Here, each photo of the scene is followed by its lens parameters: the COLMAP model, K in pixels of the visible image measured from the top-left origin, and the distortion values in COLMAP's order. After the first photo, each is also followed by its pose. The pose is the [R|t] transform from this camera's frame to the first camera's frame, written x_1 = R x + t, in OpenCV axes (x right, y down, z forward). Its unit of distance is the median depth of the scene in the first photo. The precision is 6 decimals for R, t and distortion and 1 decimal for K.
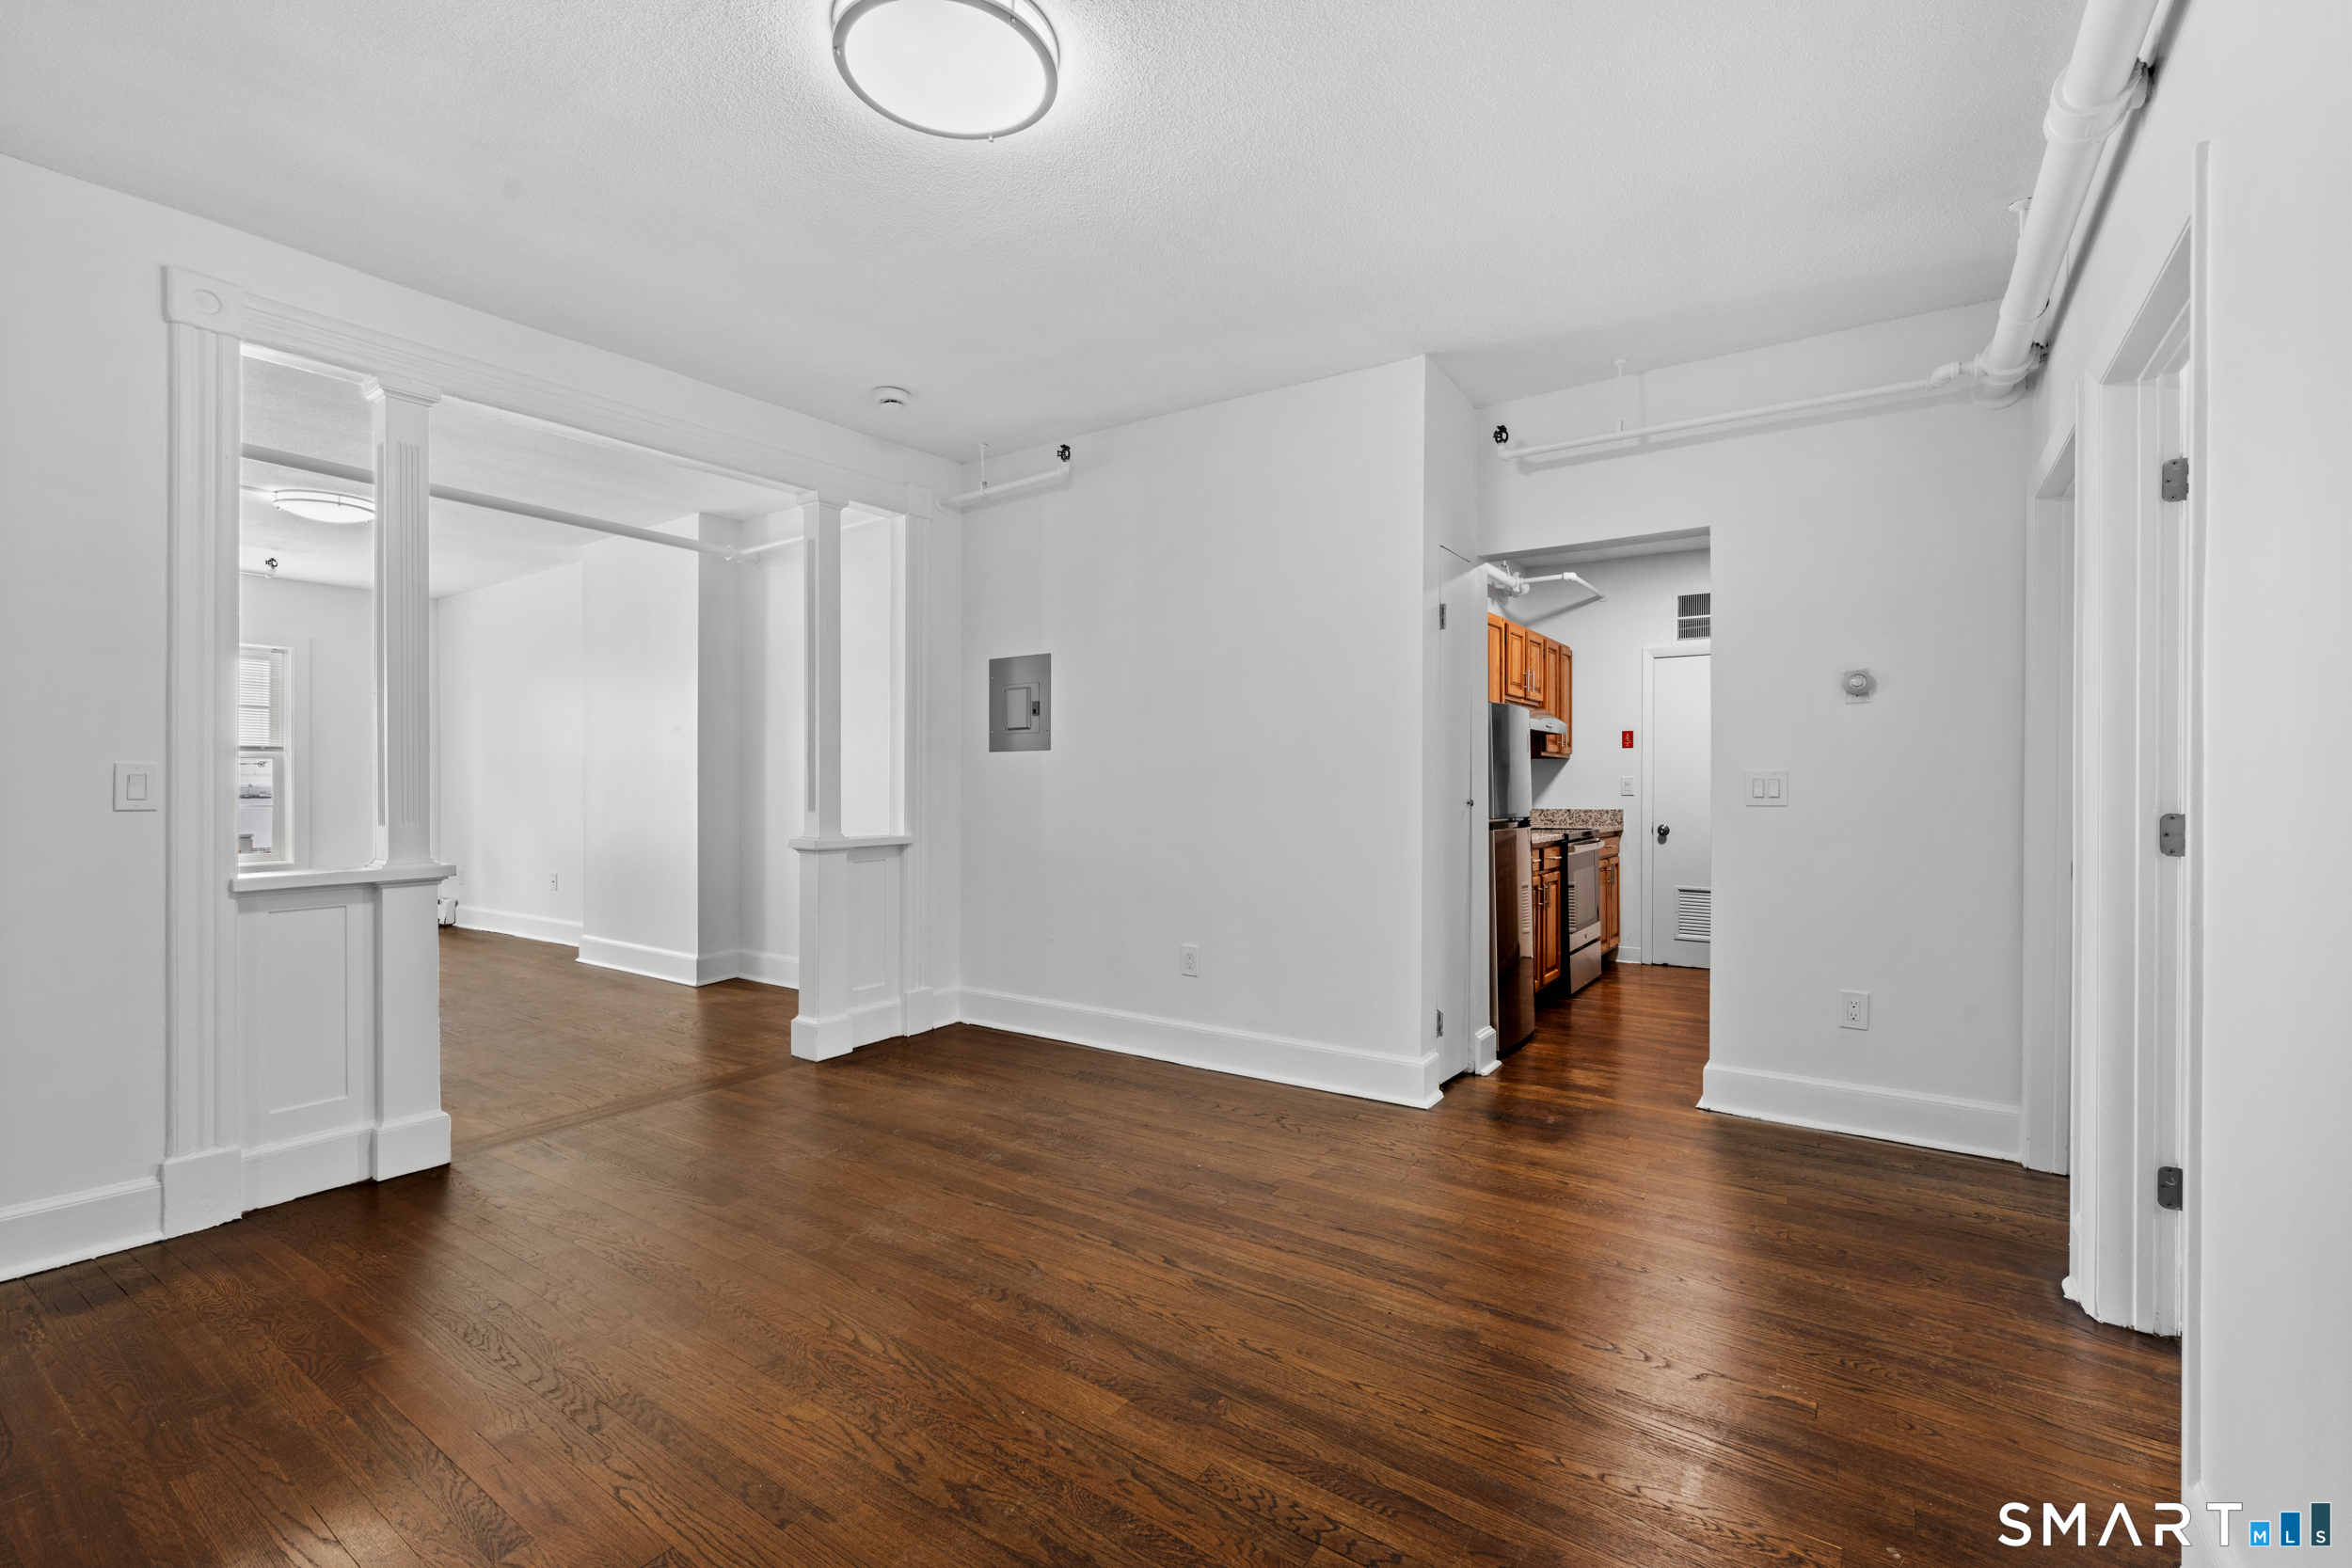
lens RADIAL K [[993.6, 0, 1188.0], [0, 993.6, 787.6], [0, 0, 1]] dist [0.001458, 0.000017]
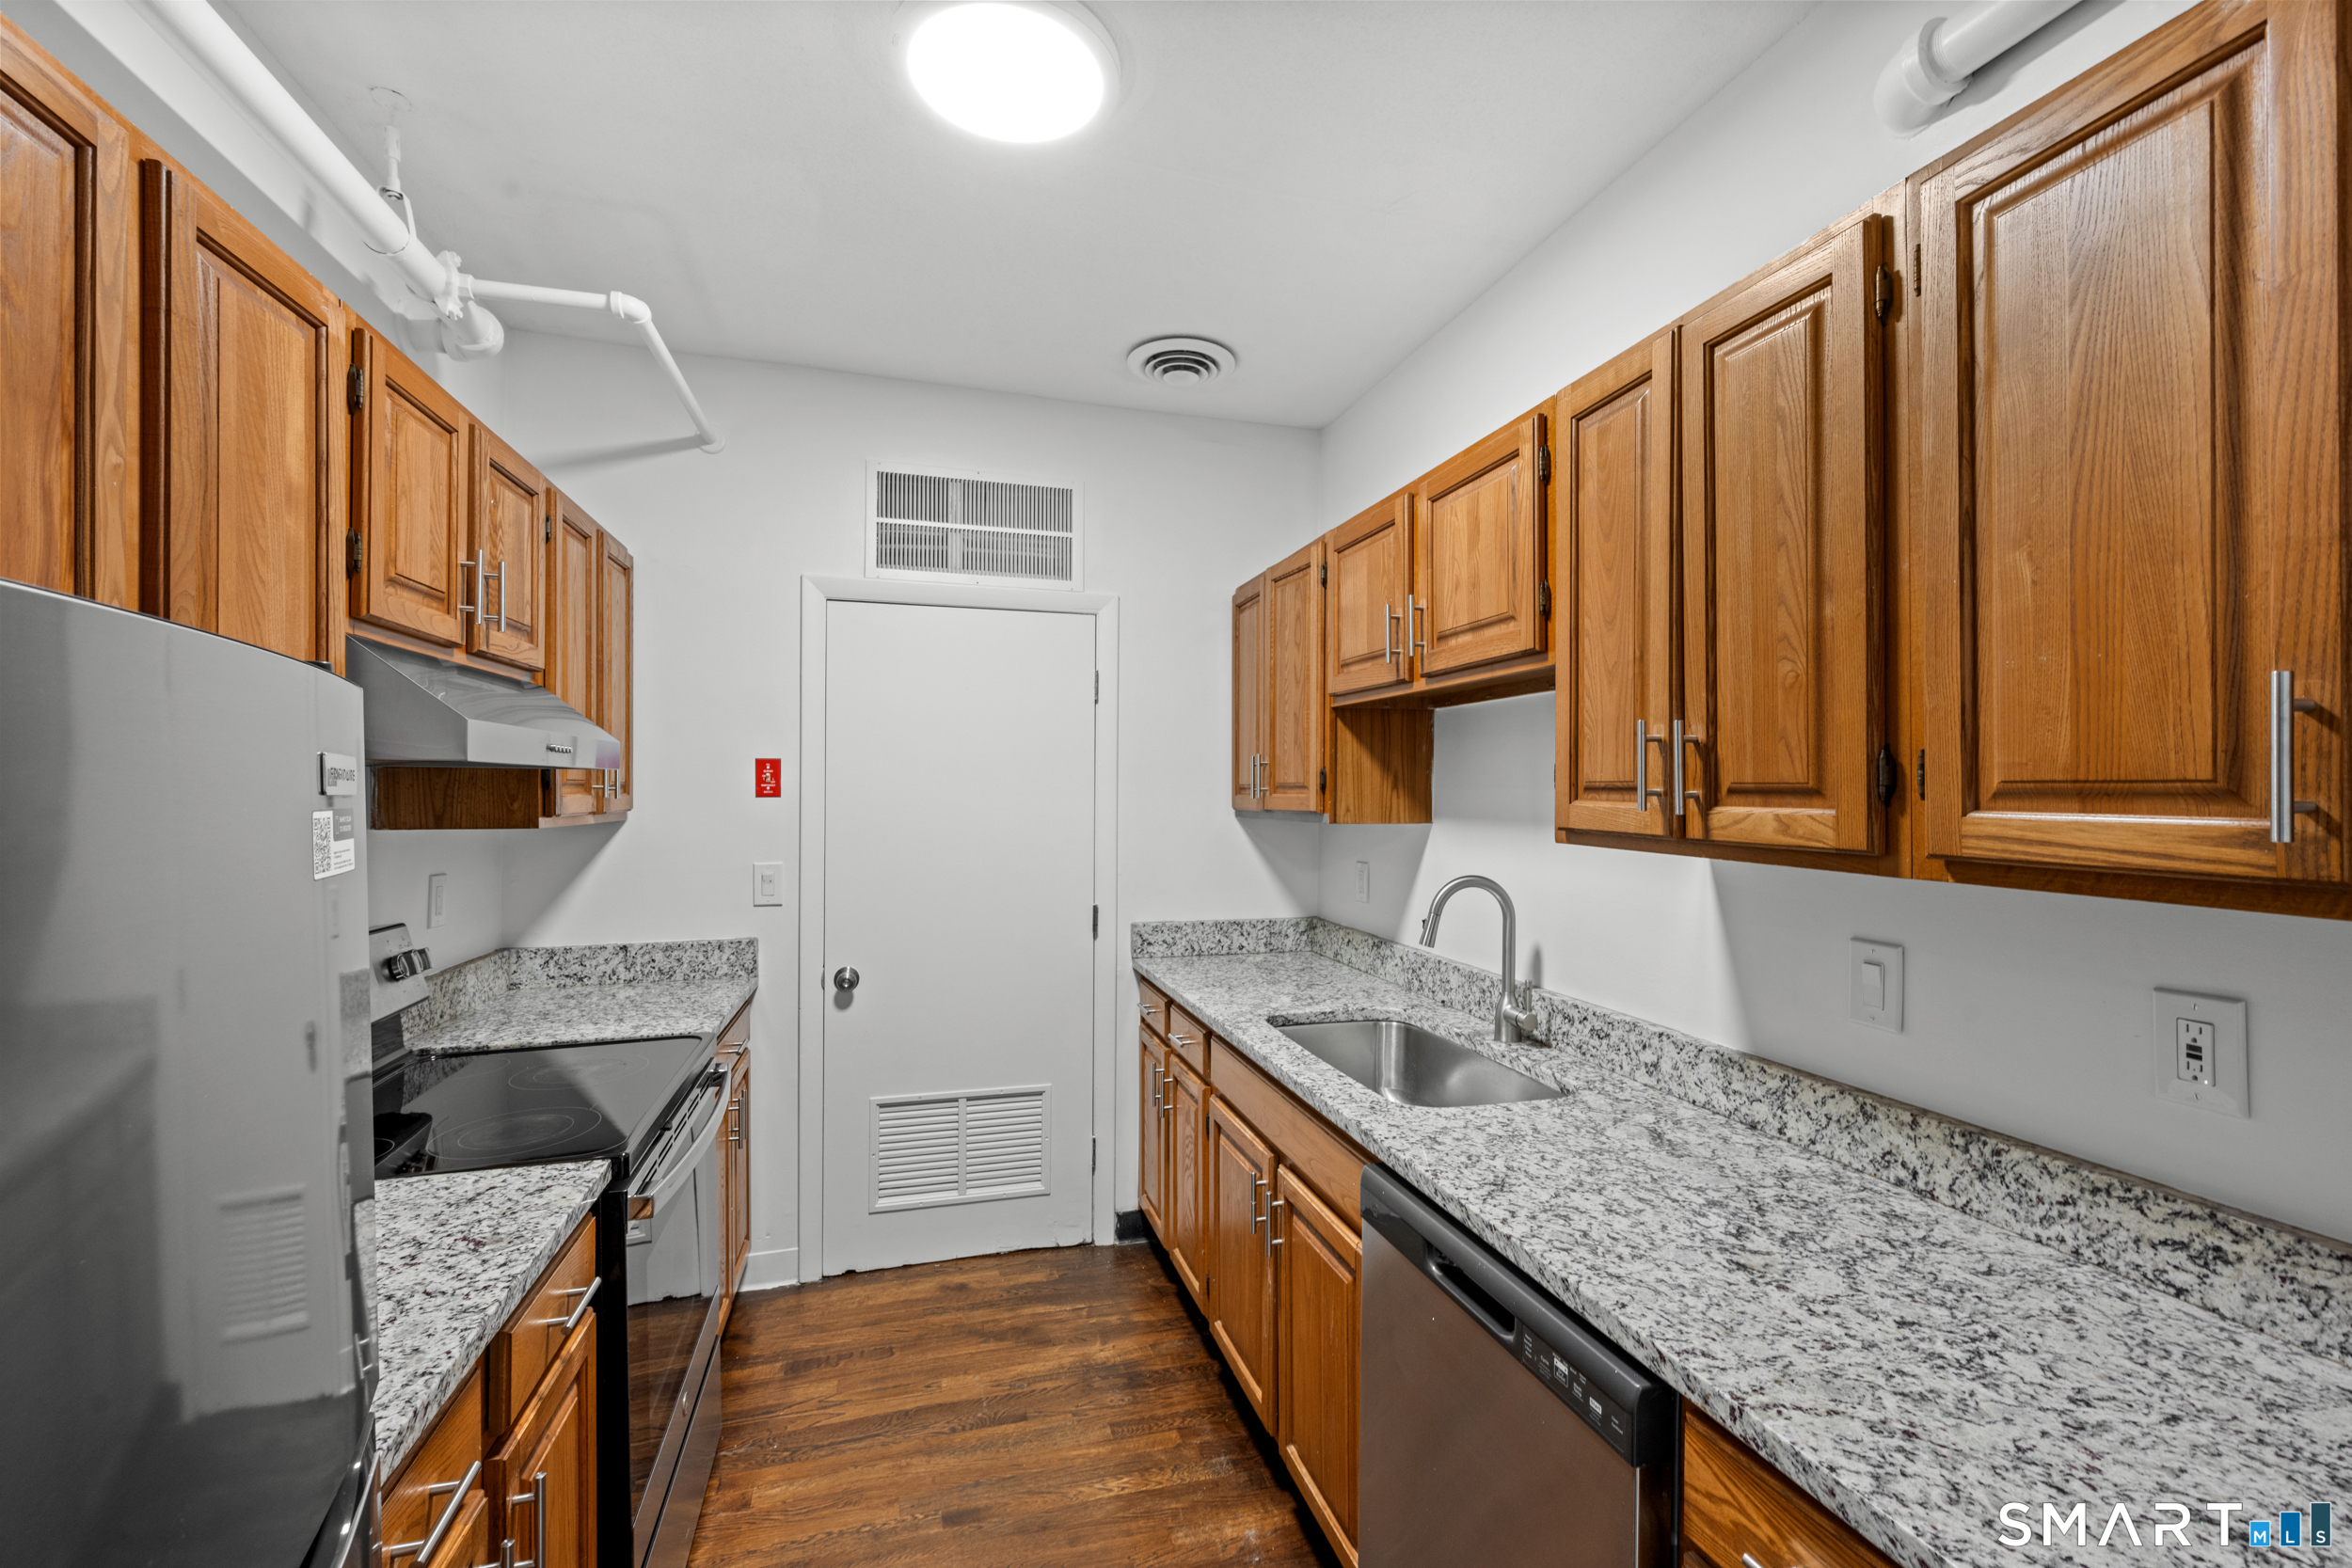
lens RADIAL K [[993.6, 0, 1188.9], [0, 993.6, 788.1], [0, 0, 1]] dist [0.001458, 0.000017]
pose [[0.629112, 0.002211, 0.777312, 0.222921], [0.001109, 0.999992, -0.003742, -0.043100], [-0.777314, 0.003216, 0.629105, 0.592051]]
